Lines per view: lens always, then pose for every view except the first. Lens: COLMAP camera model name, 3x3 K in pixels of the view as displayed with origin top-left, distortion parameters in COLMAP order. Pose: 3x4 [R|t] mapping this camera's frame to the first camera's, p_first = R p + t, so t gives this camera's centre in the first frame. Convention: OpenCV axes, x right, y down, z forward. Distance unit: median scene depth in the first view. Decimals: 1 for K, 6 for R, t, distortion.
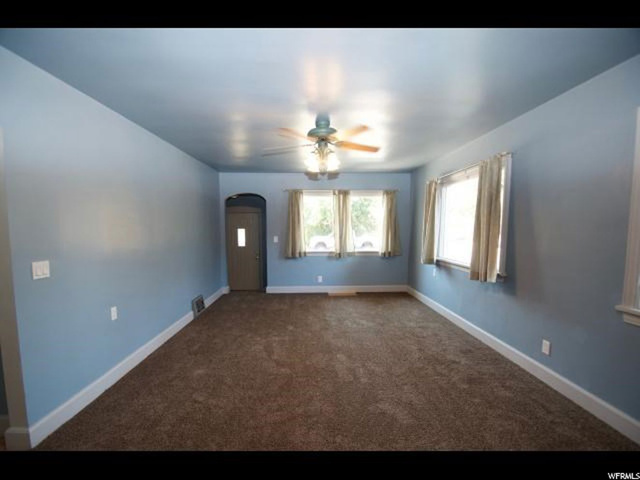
lens RADIAL K [[278.9, 0, 317.8], [0, 278.9, 250.4], [0, 0, 1]] dist [0.013021, -0.015872]
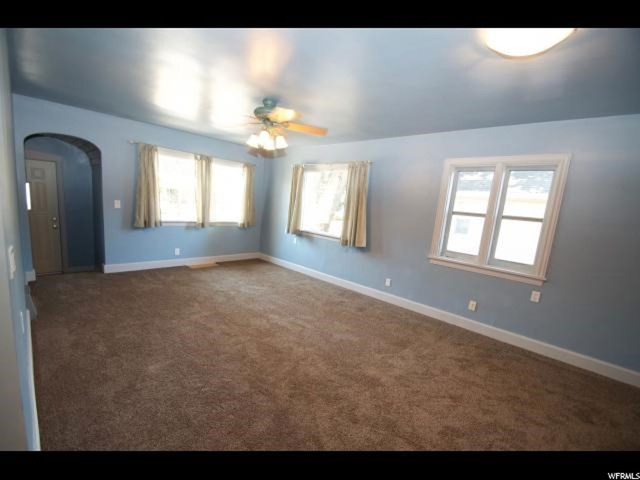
lens RADIAL K [[278.9, 0, 317.8], [0, 278.9, 250.4], [0, 0, 1]] dist [0.013021, -0.015872]
pose [[0.712098, -0.054681, 0.699947, -0.315182], [-0.028748, 0.993855, 0.106889, -0.010973], [-0.701491, -0.096237, 0.706151, 0.042951]]
